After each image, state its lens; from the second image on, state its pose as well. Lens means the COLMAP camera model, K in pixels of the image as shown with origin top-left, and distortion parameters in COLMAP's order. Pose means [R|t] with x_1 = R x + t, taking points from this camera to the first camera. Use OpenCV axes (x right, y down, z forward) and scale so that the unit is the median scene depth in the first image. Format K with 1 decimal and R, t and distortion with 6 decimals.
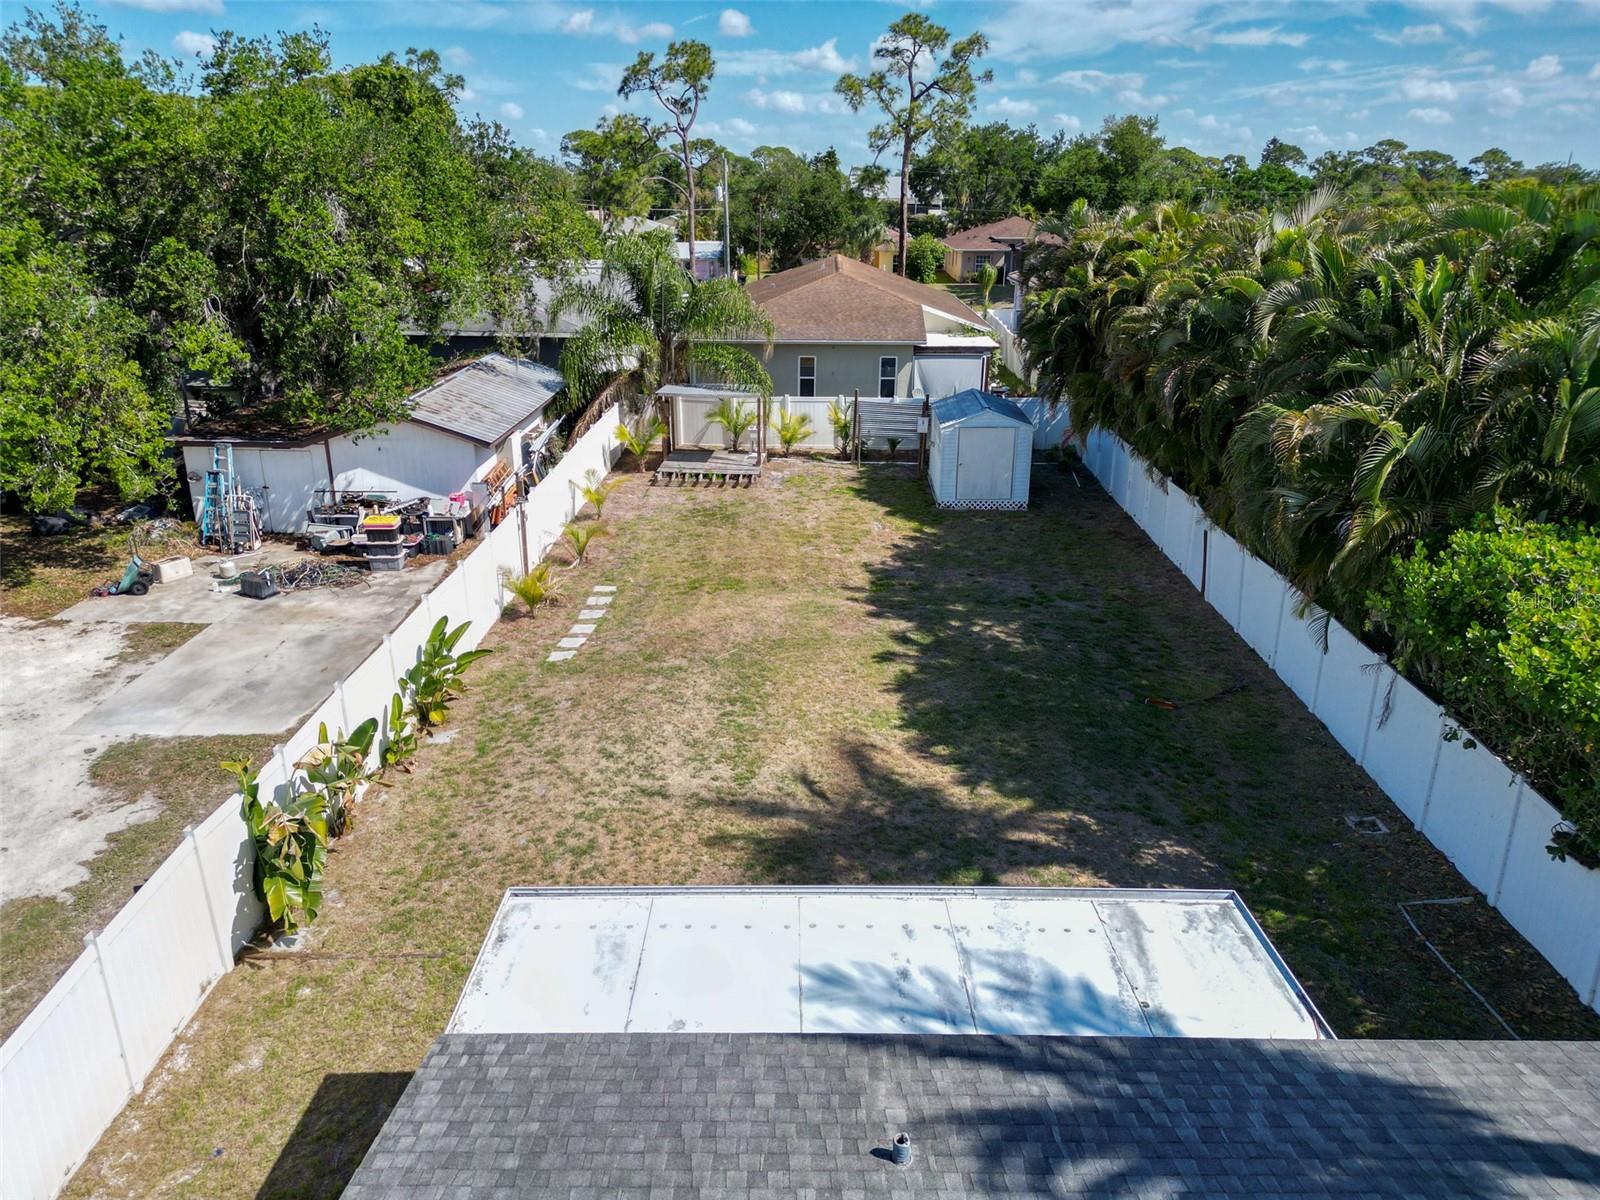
lens RADIAL K [[1119.0, 0, 800.0], [0, 1119.0, 600.0], [0, 0, 1]] dist [0.065135, -0.059670]
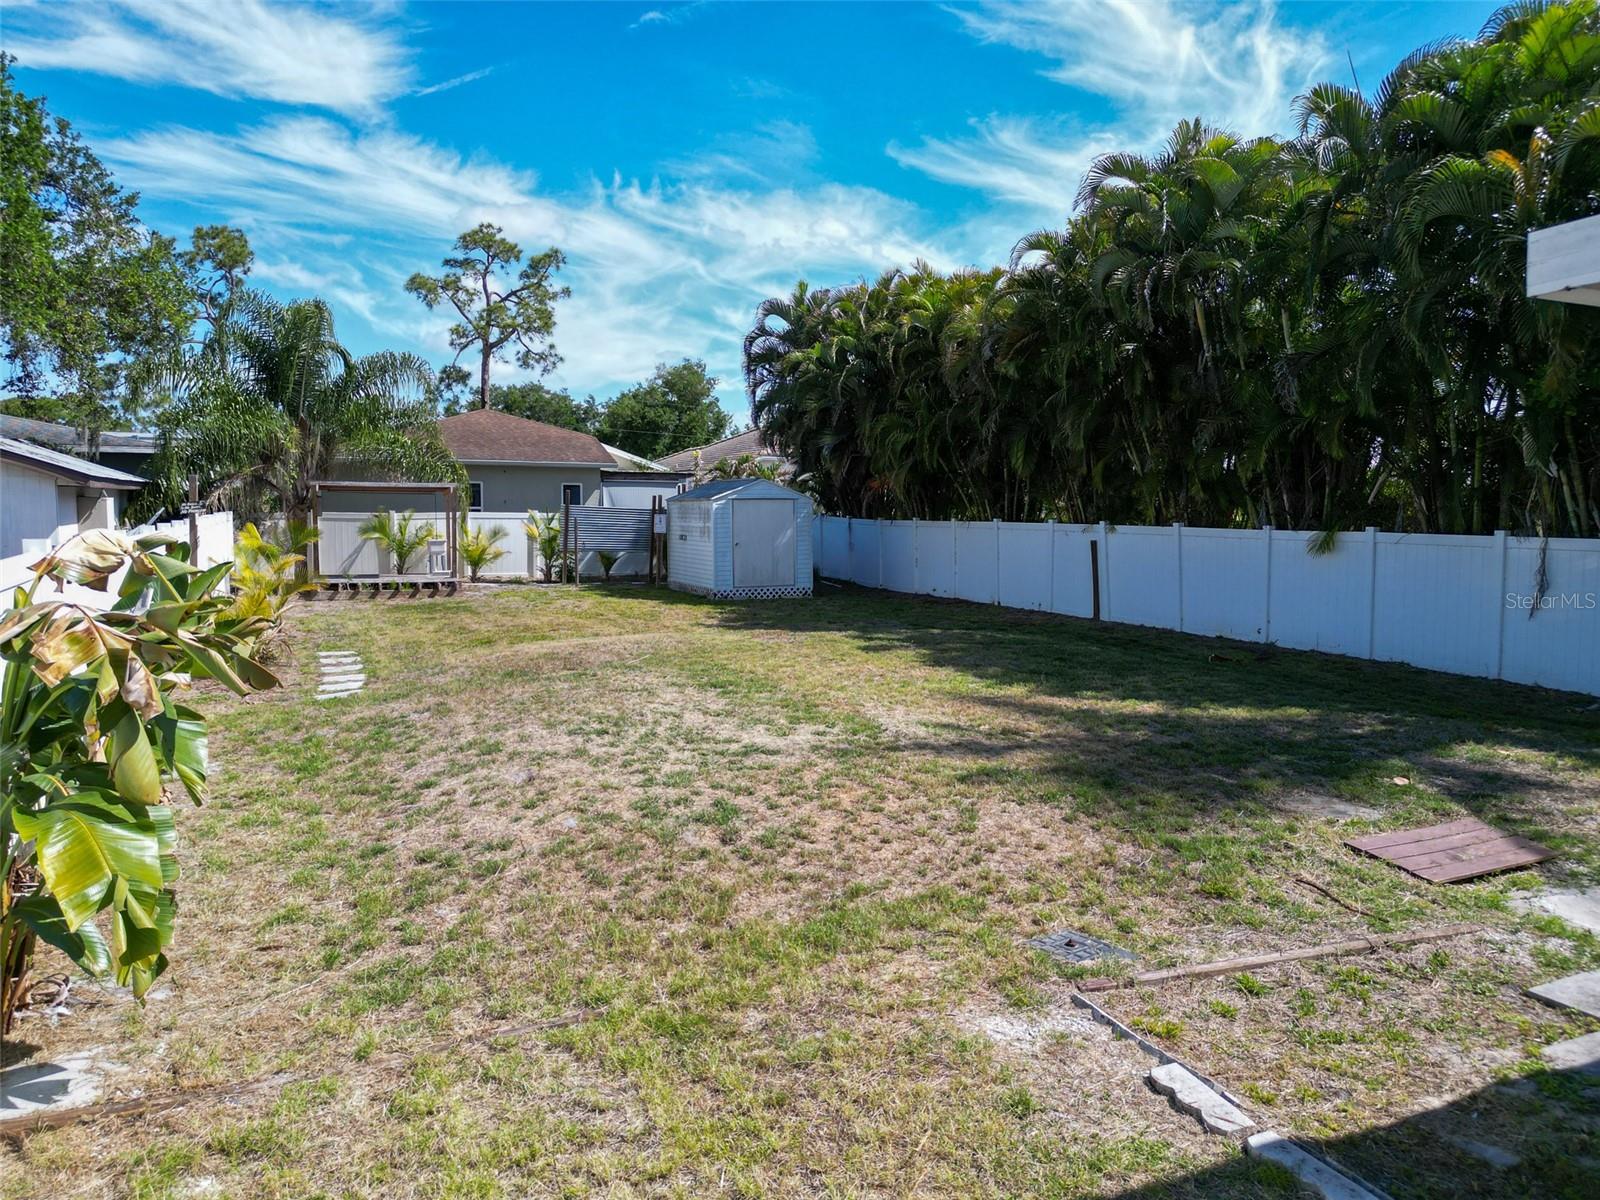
lens RADIAL K [[1129.3, 0, 800.0], [0, 1129.3, 600.0], [0, 0, 1]] dist [0.063917, -0.064000]
pose [[0.906192, -0.033857, 0.421508, -0.155916], [0.142846, 0.962704, -0.229774, 0.109229], [-0.398008, 0.268430, 0.877231, 0.245531]]
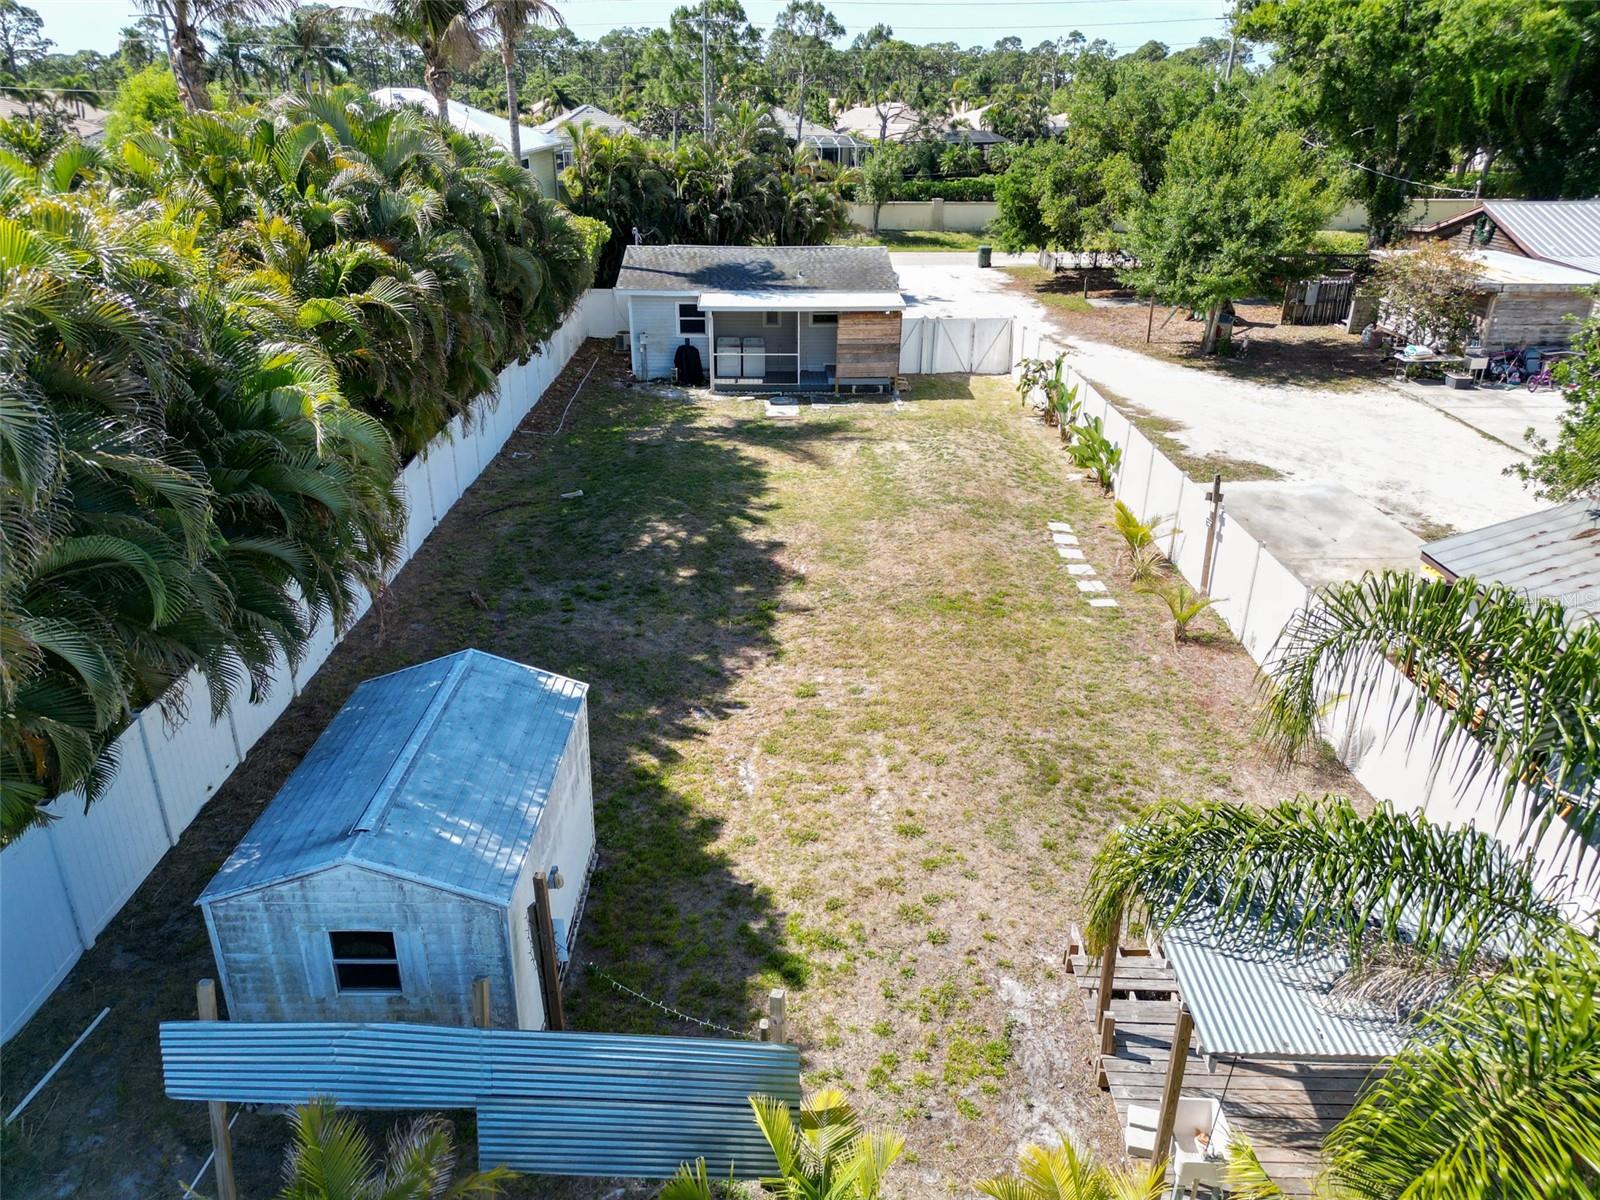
lens RADIAL K [[1119.0, 0, 800.0], [0, 1119.0, 600.0], [0, 0, 1]] dist [0.065135, -0.059670]
pose [[-0.999337, 0.000666, -0.036415, 0.056958], [-0.024885, 0.717572, 0.696040, -0.433094], [0.026594, 0.696484, -0.717079, 1.189254]]
